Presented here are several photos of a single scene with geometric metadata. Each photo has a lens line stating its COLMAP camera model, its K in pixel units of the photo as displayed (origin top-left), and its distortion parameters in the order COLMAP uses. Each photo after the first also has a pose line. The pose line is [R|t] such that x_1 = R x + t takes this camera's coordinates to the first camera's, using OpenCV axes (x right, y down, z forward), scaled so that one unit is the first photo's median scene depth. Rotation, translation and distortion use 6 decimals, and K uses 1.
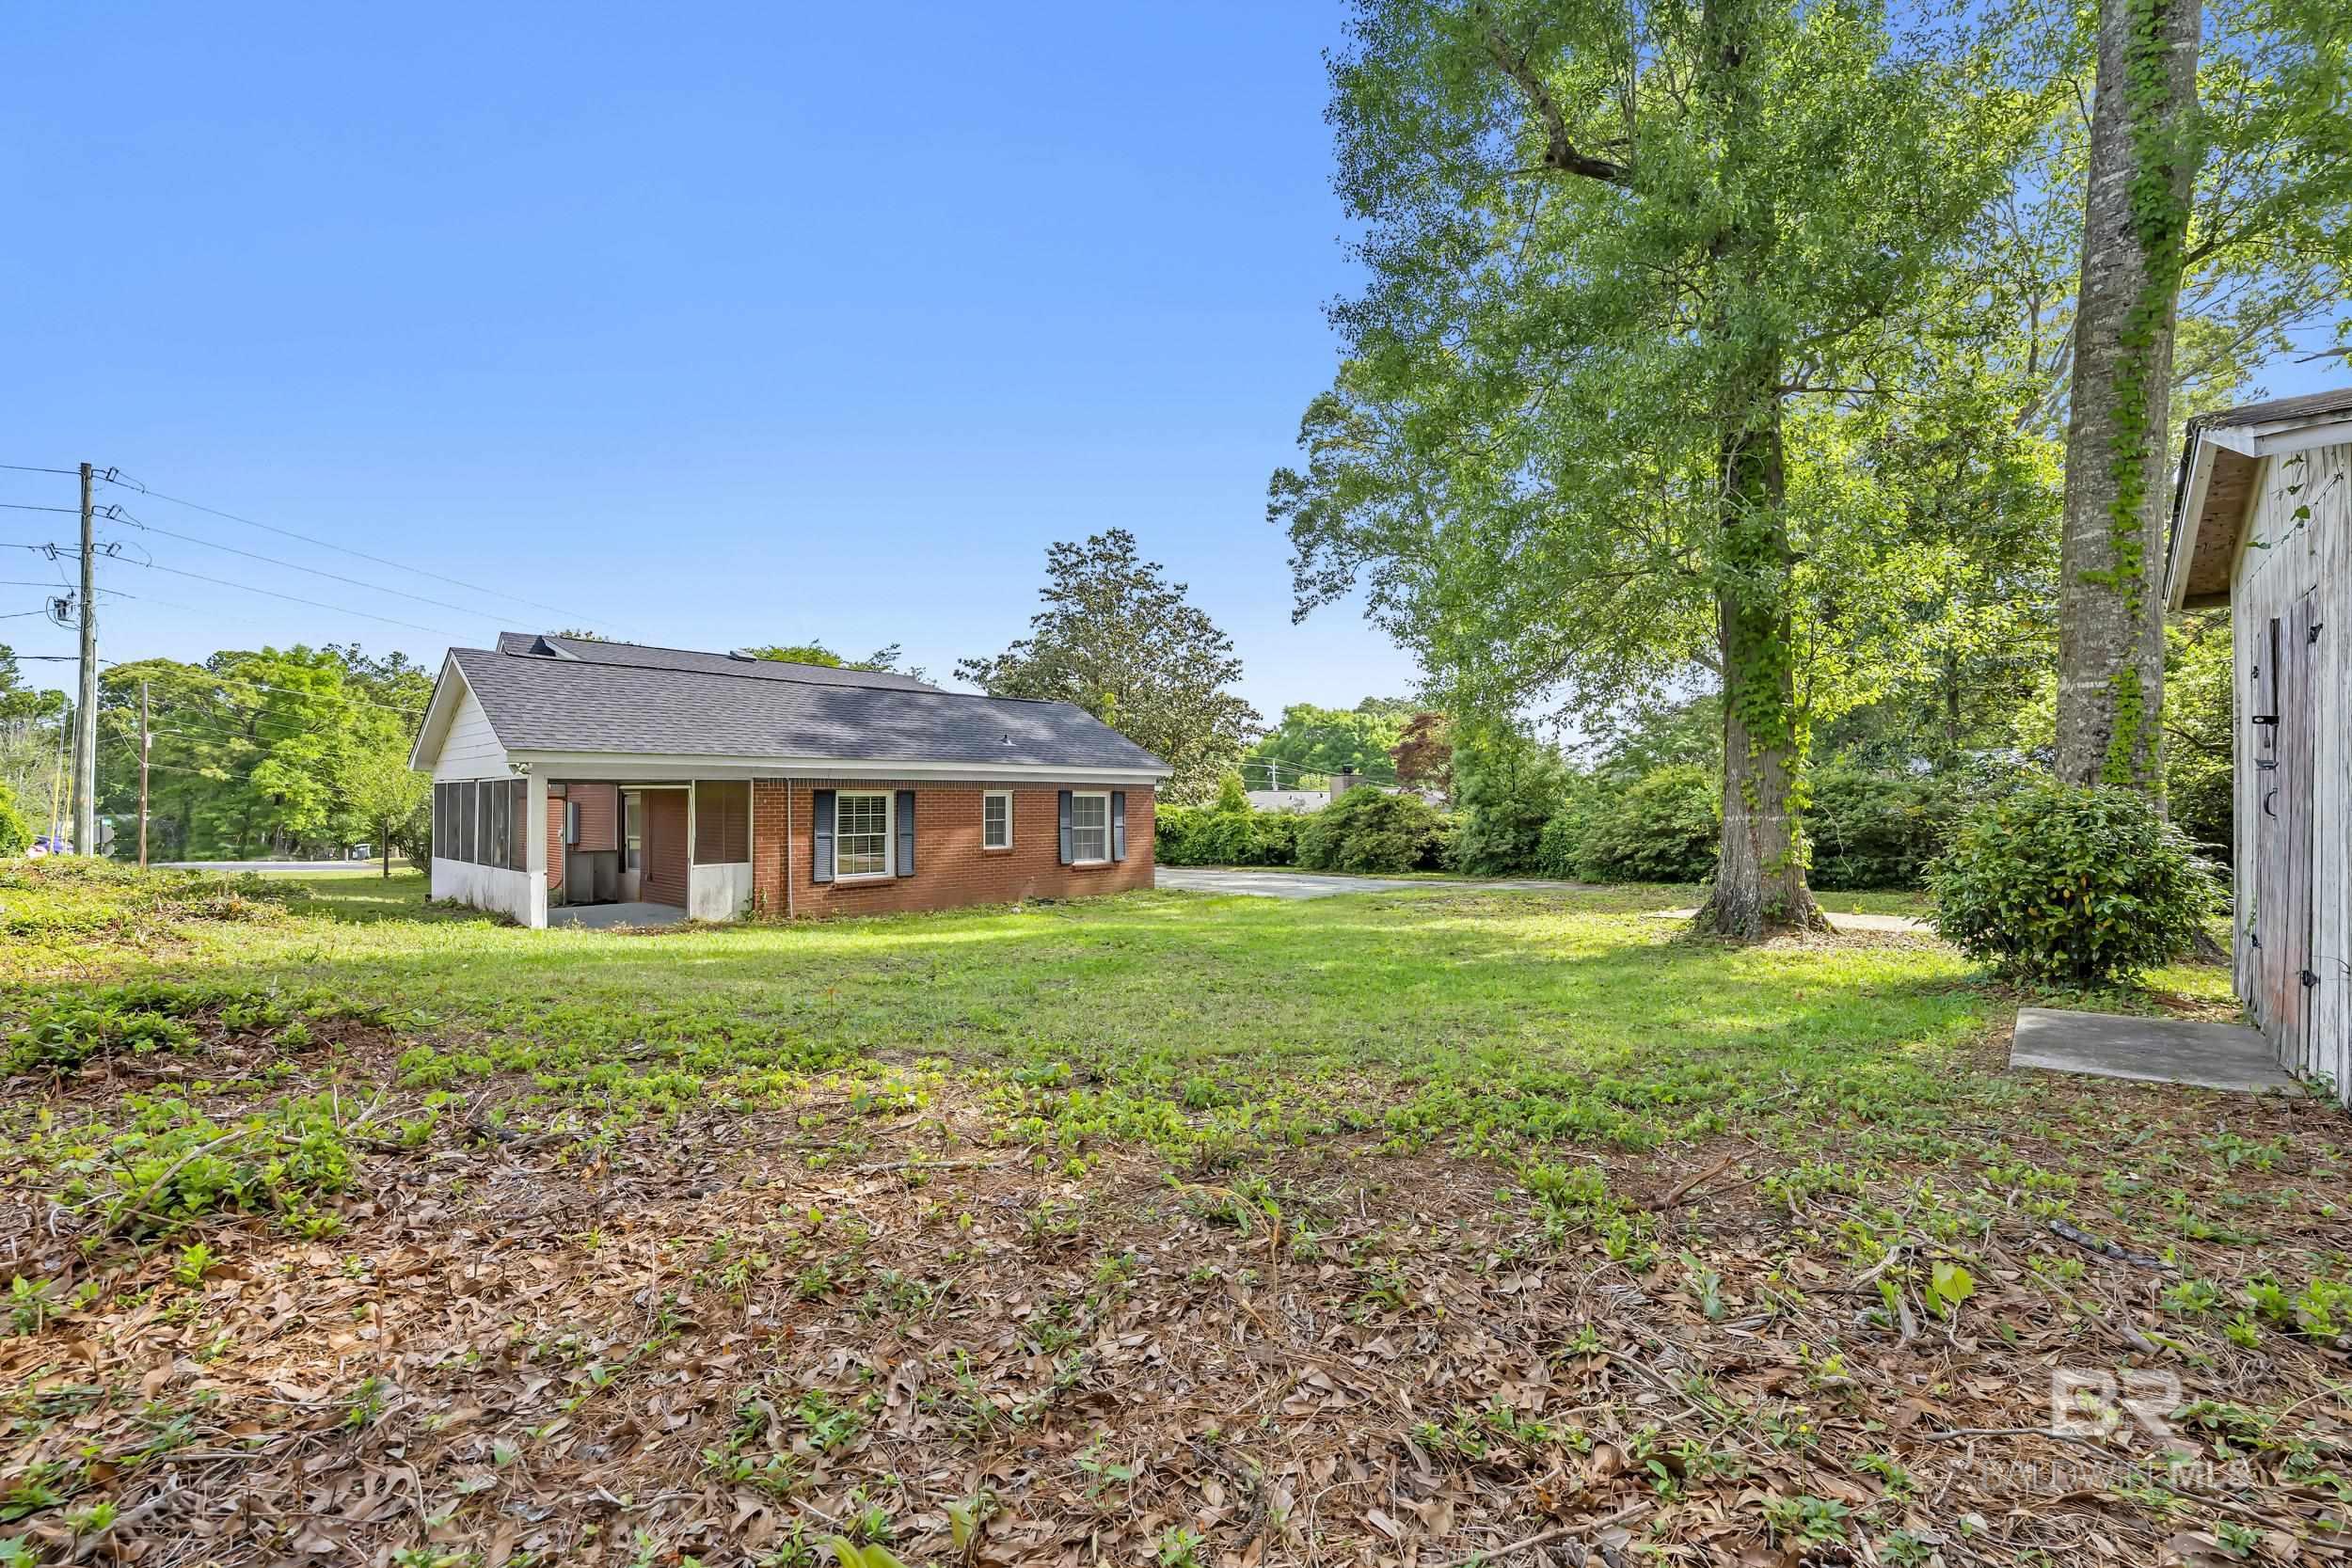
lens RADIAL K [[1010.1, 0, 1189.6], [0, 1010.1, 787.2], [0, 0, 1]] dist [0.000648, -0.000302]
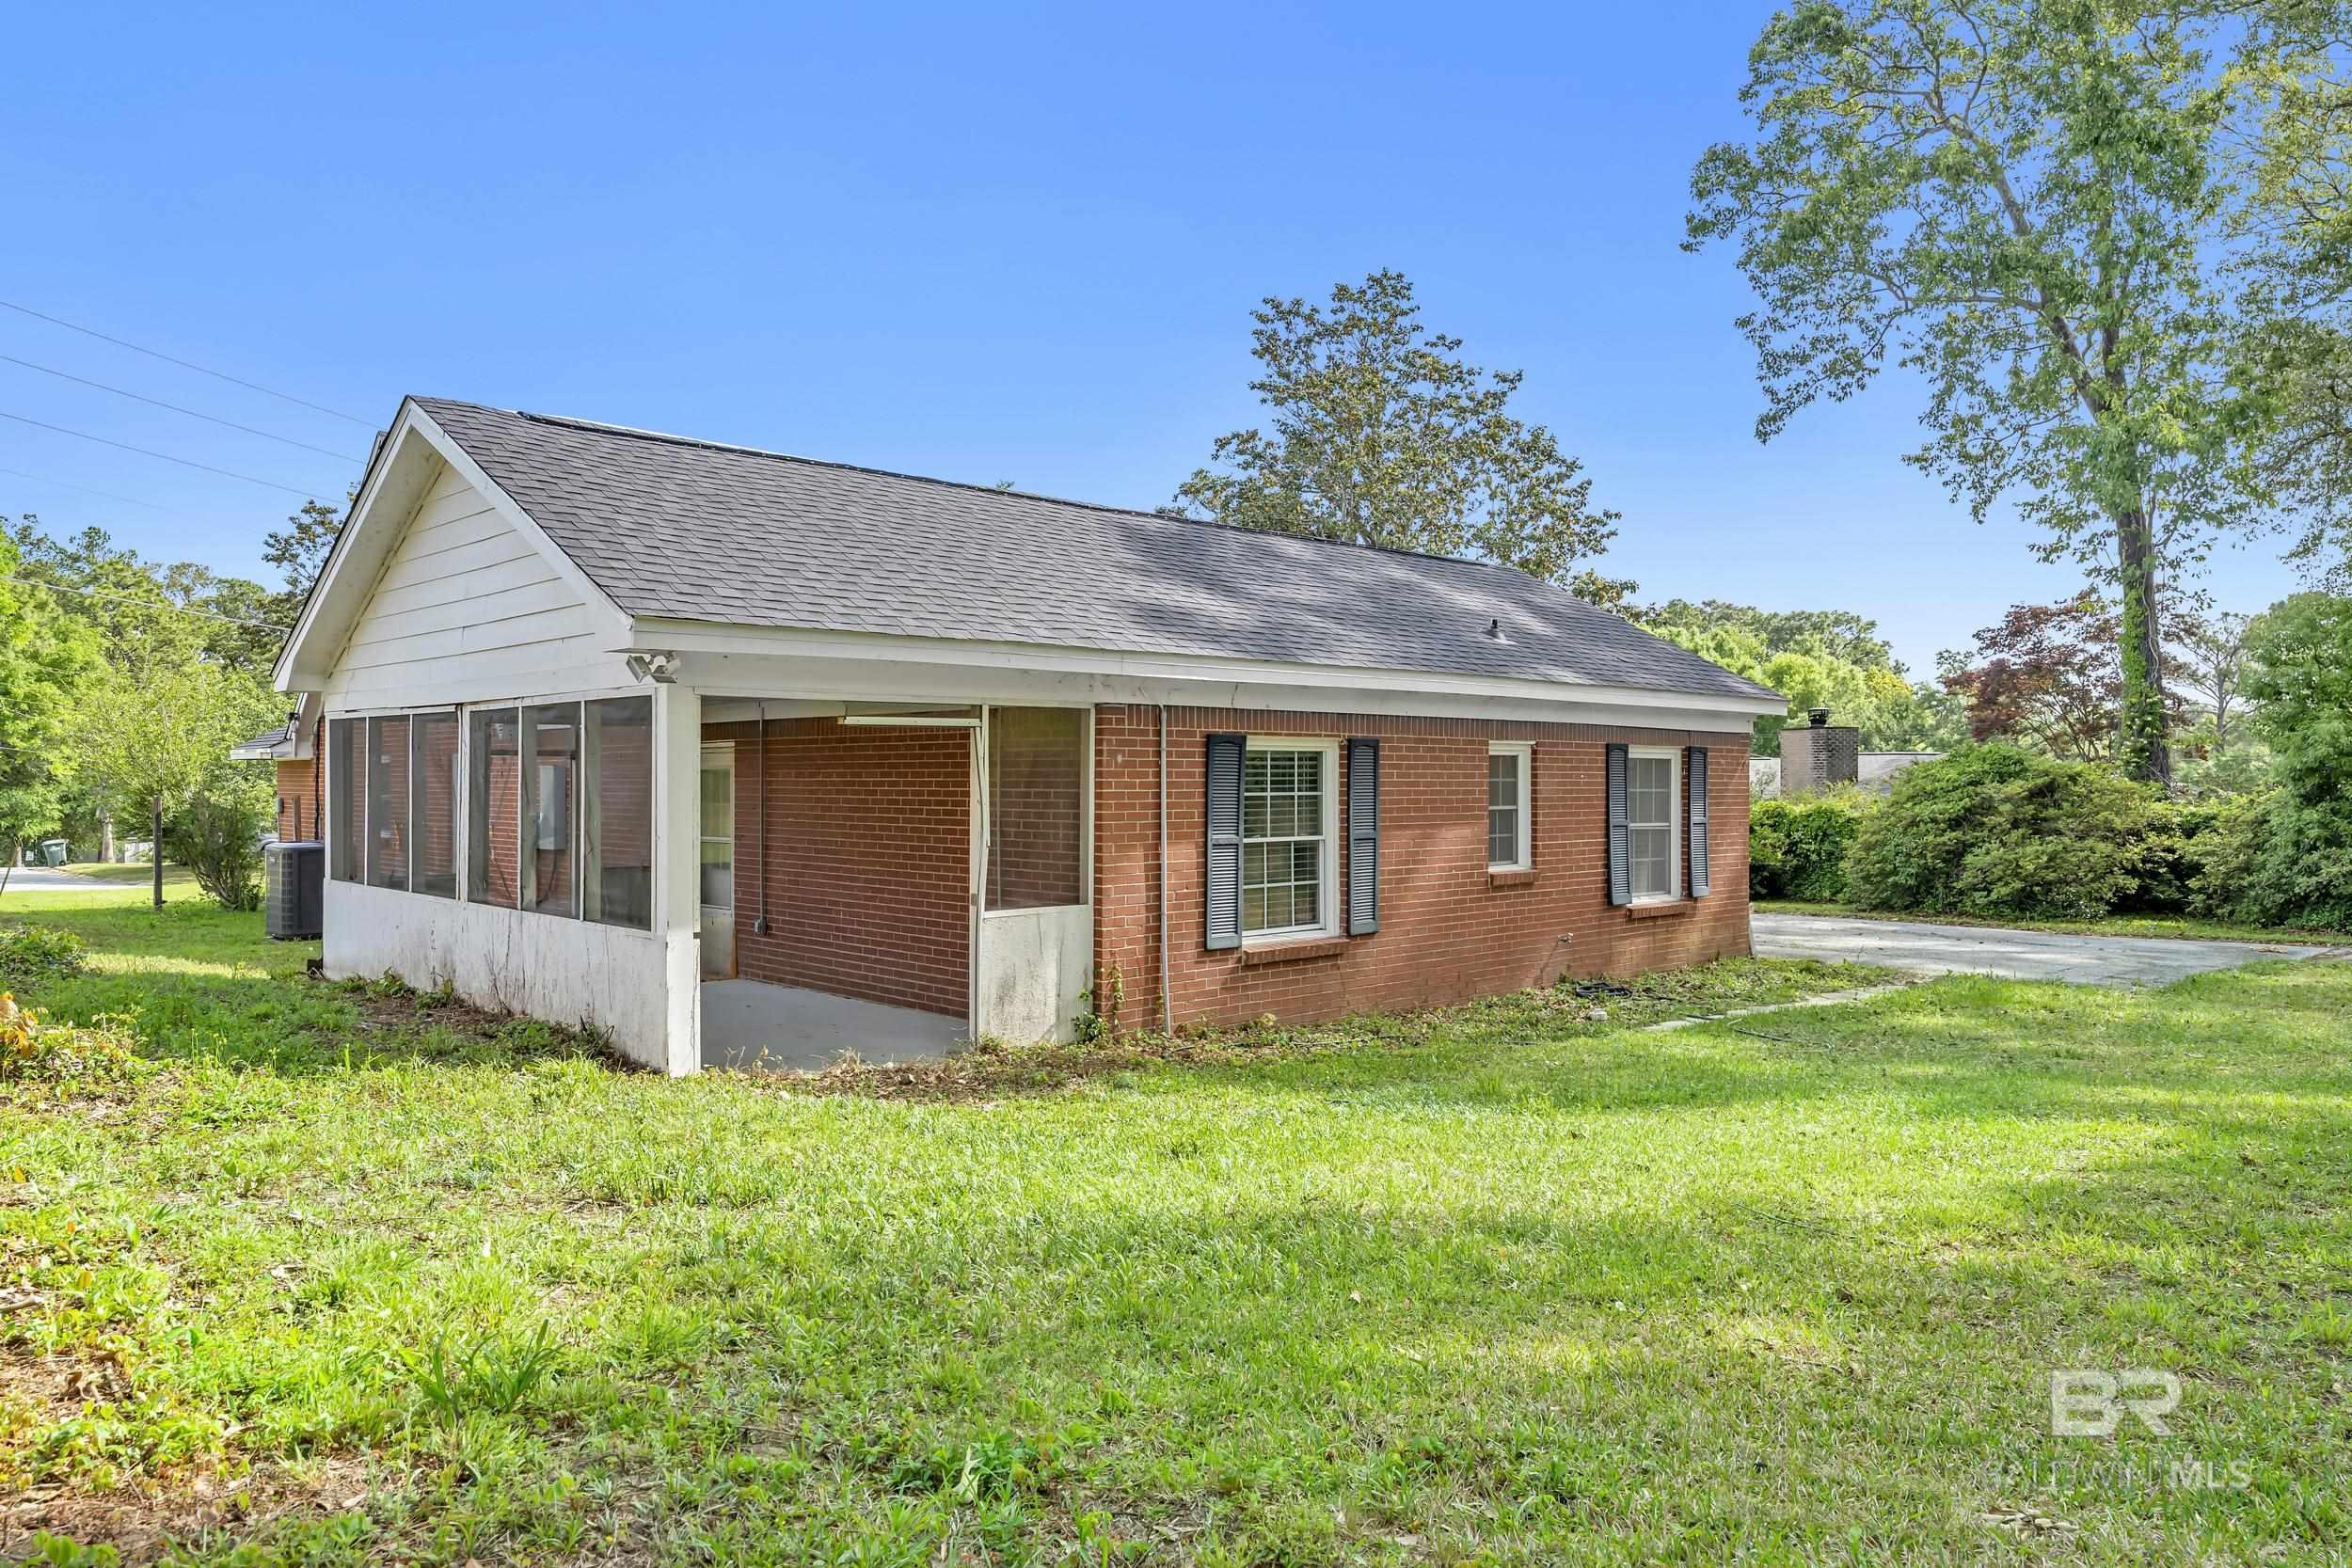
lens RADIAL K [[1614.8, 0, 1151.9], [0, 1614.8, 786.8], [0, 0, 1]] dist [0.001851, -0.001384]
pose [[0.997290, 0.006055, -0.073325, -0.192724], [-0.004685, 0.999811, 0.018846, 0.006881], [0.073425, -0.018451, 0.997130, 0.178414]]
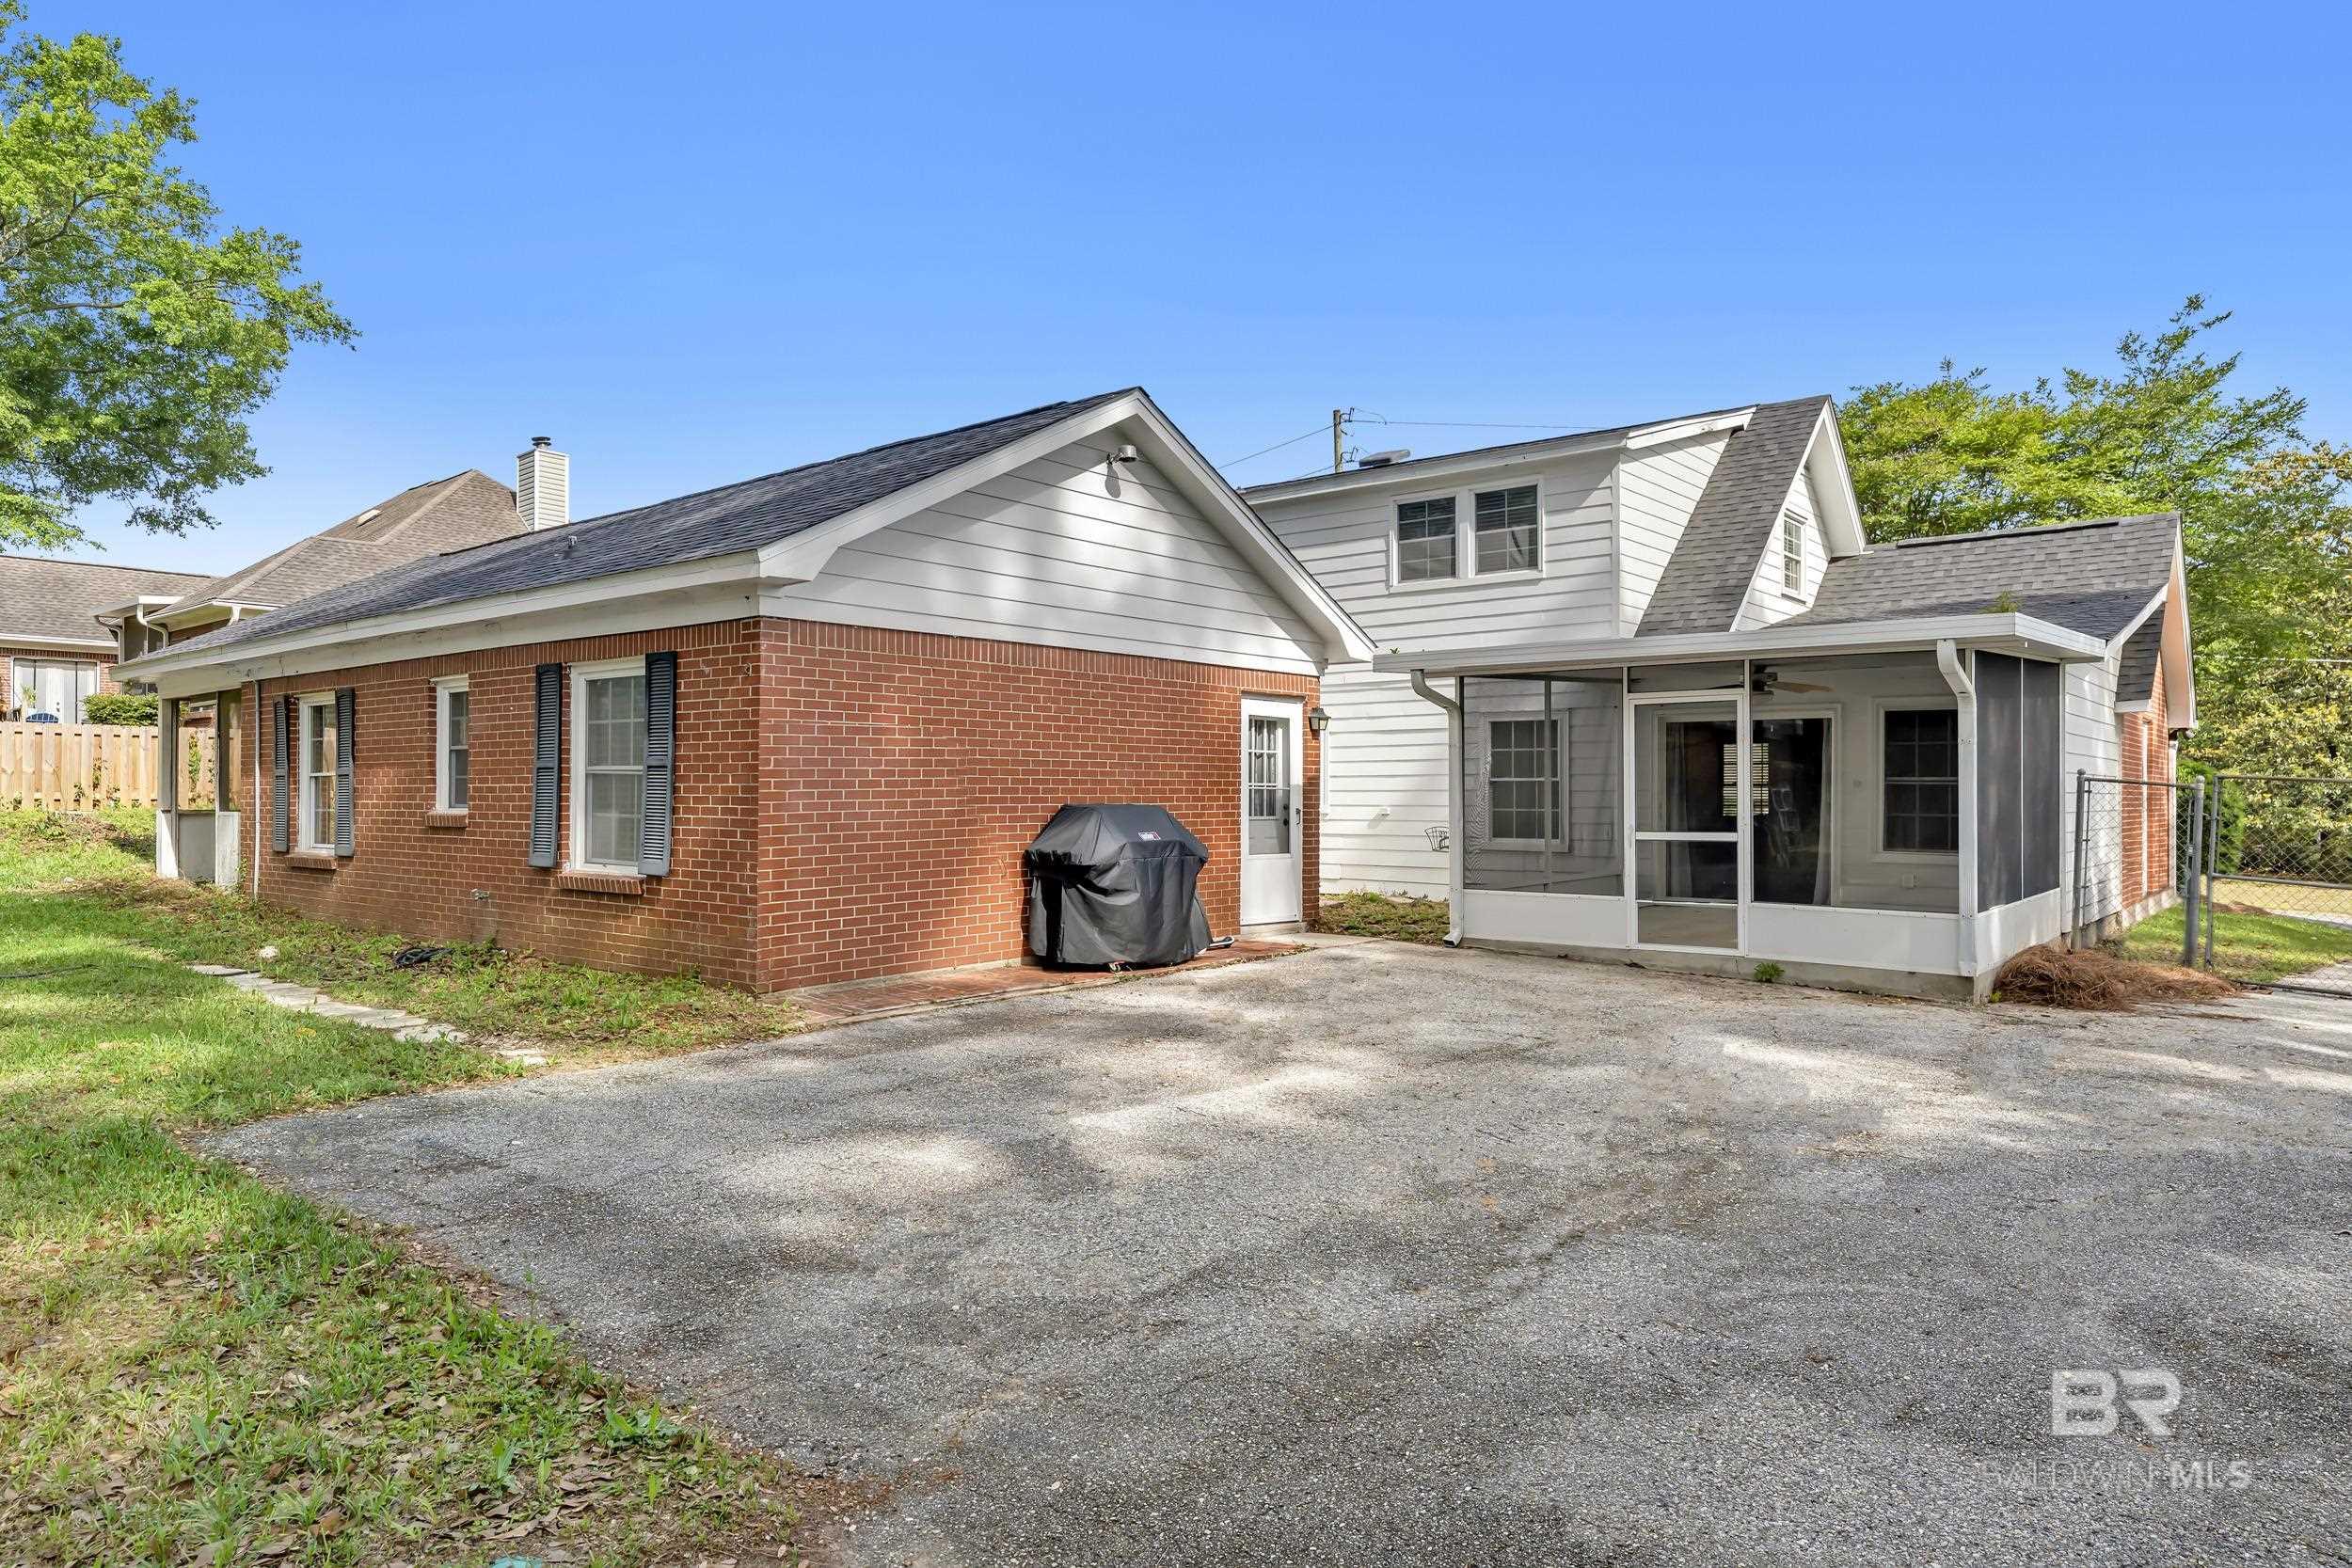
lens RADIAL K [[1445.4, 0, 1177.7], [0, 1445.4, 783.6], [0, 0, 1]] dist [0.002209, 0.000383]
pose [[0.052449, -0.002709, -0.998620, 0.278493], [0.011466, 0.999932, -0.002111, 0.034434], [0.998558, -0.011340, 0.052477, 0.827296]]
